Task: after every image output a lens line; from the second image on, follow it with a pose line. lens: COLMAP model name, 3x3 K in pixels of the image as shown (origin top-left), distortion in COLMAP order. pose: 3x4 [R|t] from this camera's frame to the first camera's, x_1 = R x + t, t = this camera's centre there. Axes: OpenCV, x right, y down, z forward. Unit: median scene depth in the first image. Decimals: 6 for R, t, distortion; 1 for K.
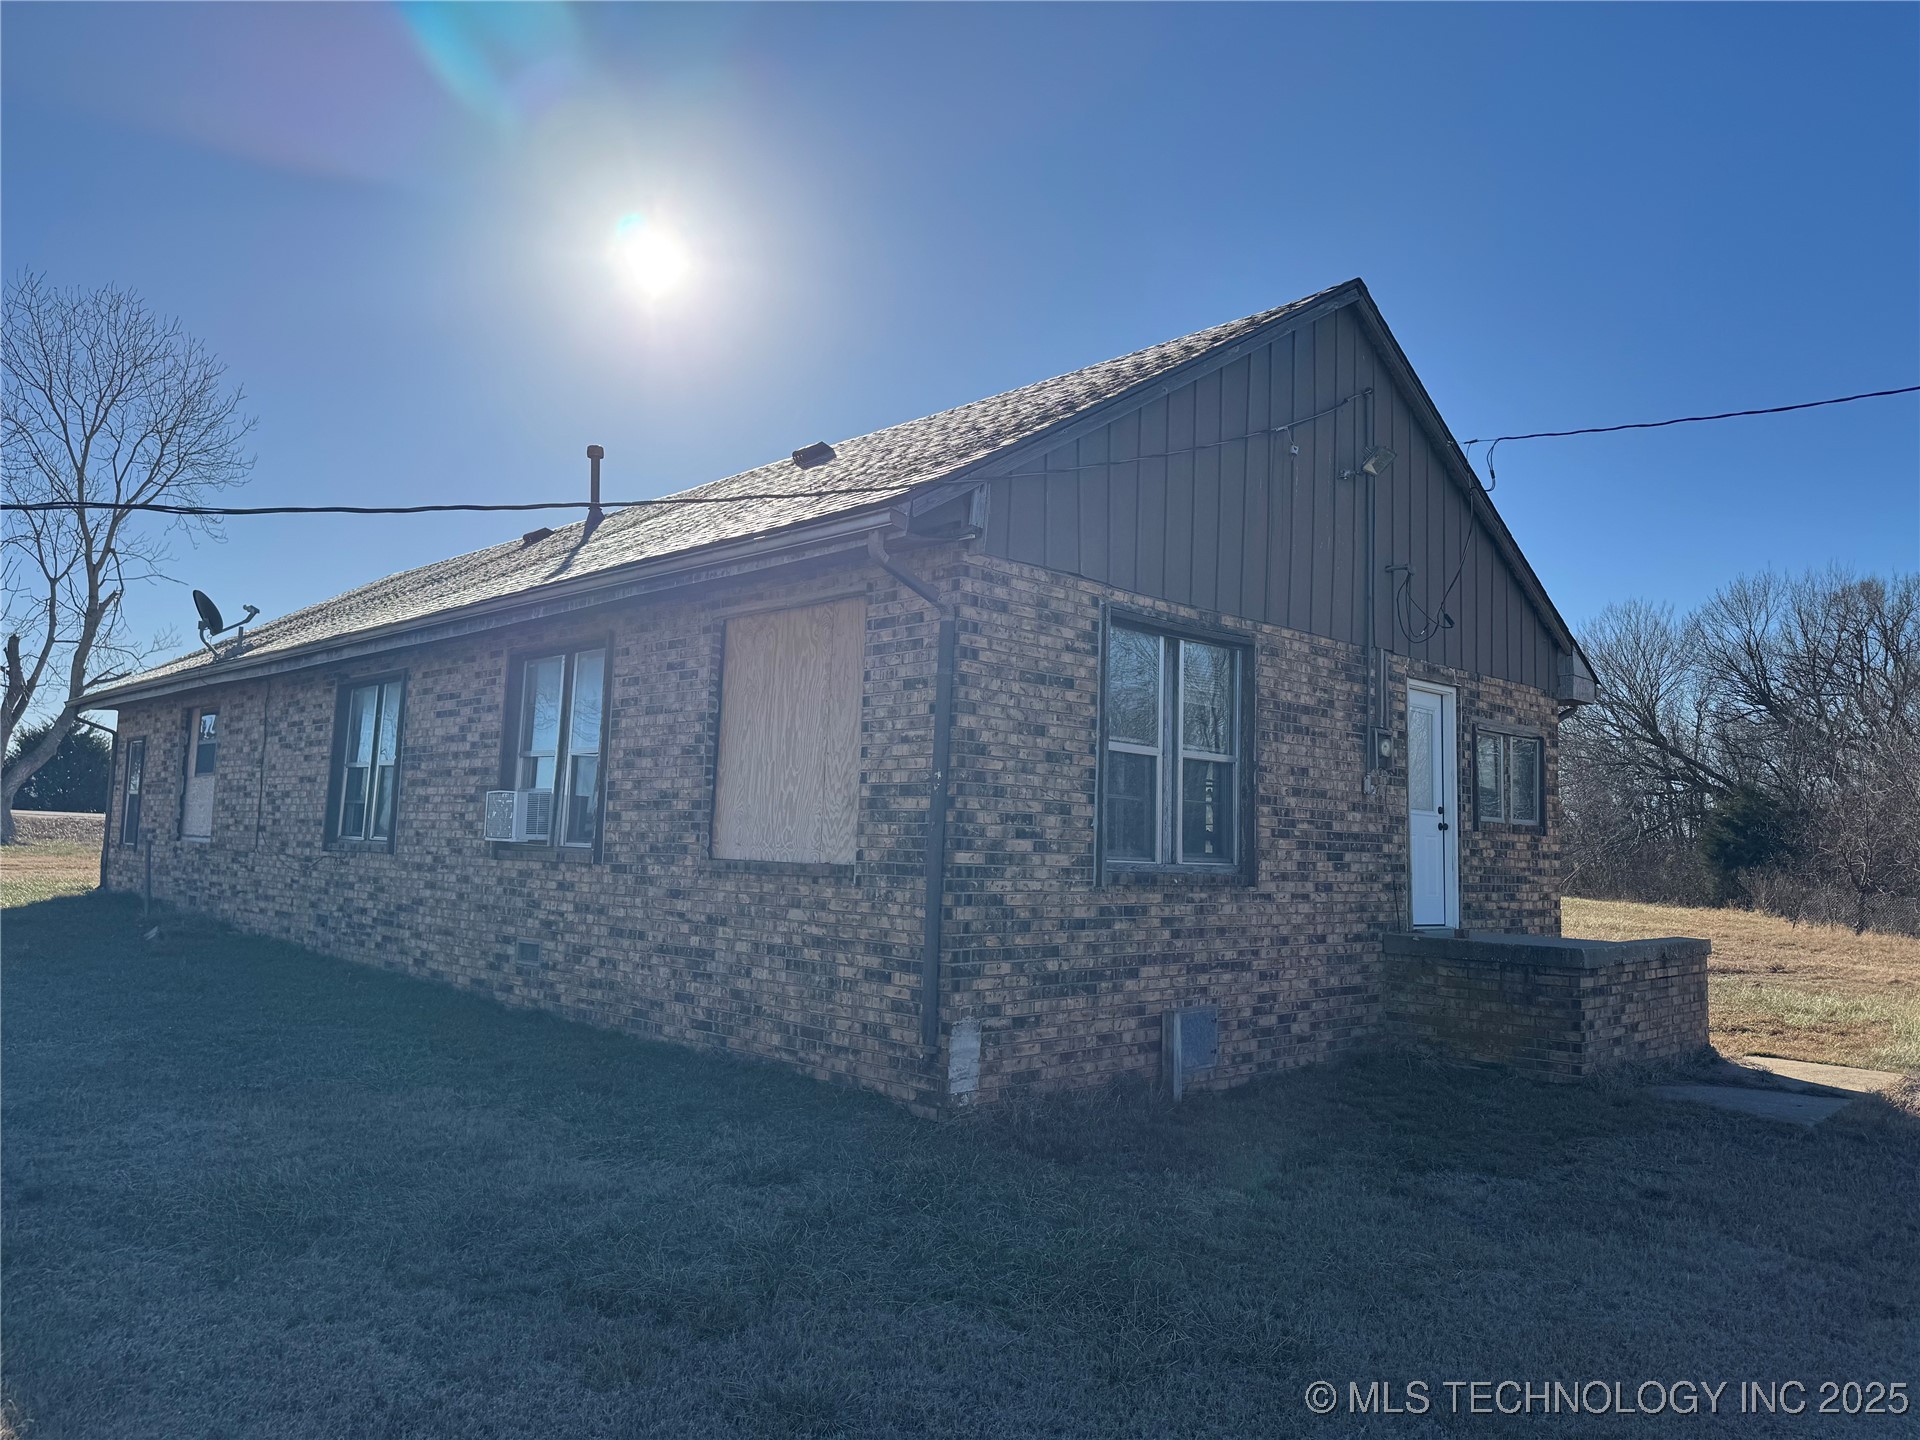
lens RADIAL K [[1335.2, 0, 927.1], [0, 1335.2, 712.4], [0, 0, 1]] dist [0.095073, -0.105862]
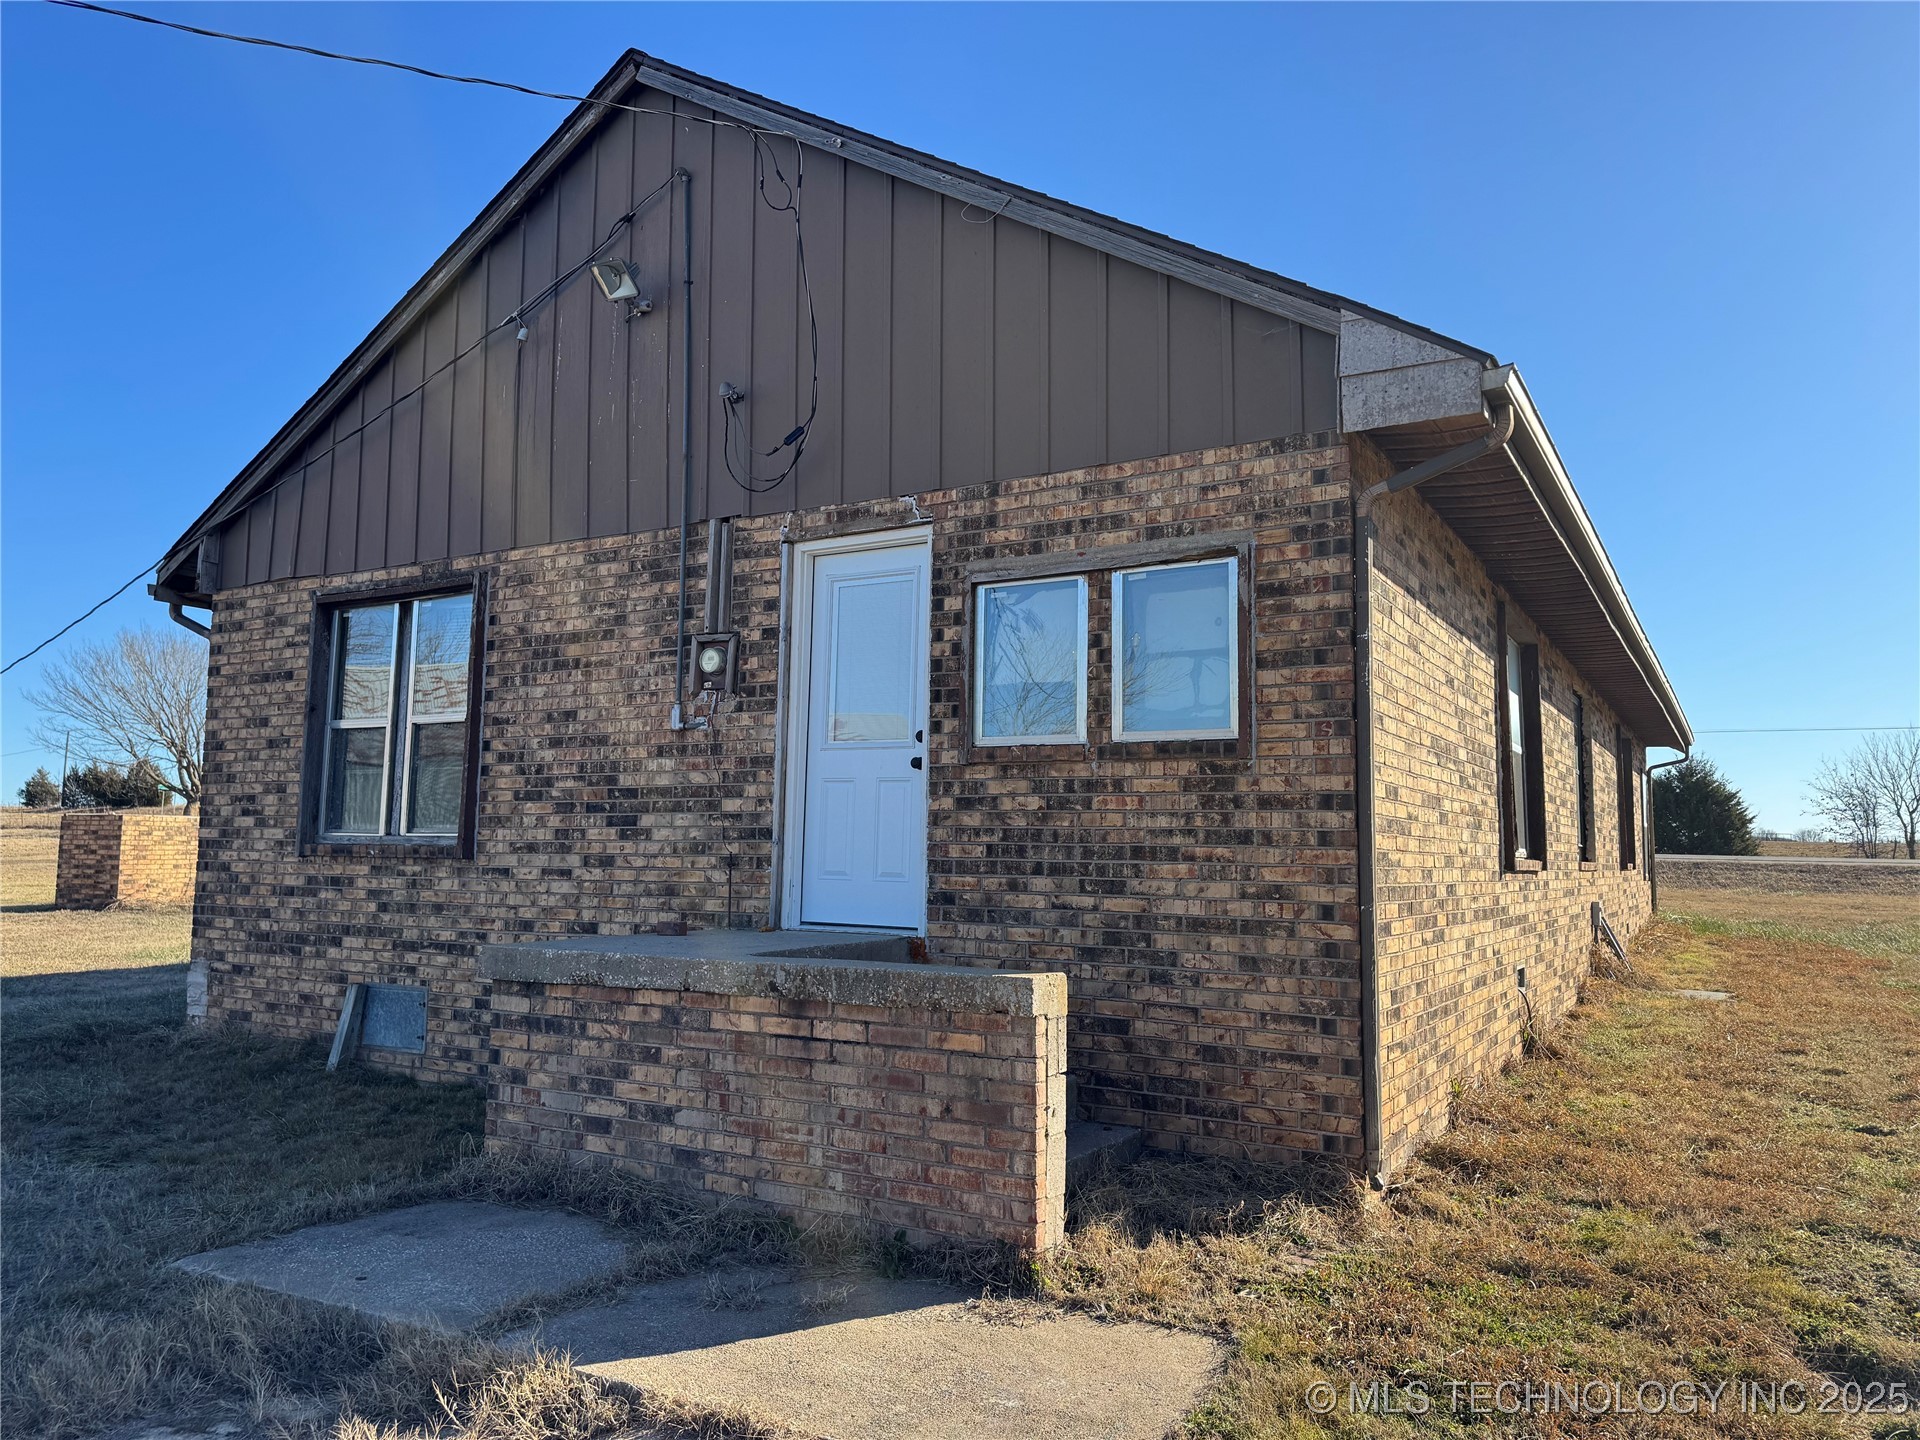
lens RADIAL K [[1352.2, 0, 960.0], [0, 1352.2, 720.0], [0, 0, 1]] dist [0.131418, -0.260567]
pose [[0.278695, -0.114587, -0.953519, 1.230936], [0.093908, 0.991350, -0.091686, 0.157298], [0.955777, -0.063991, 0.287045, 1.095002]]
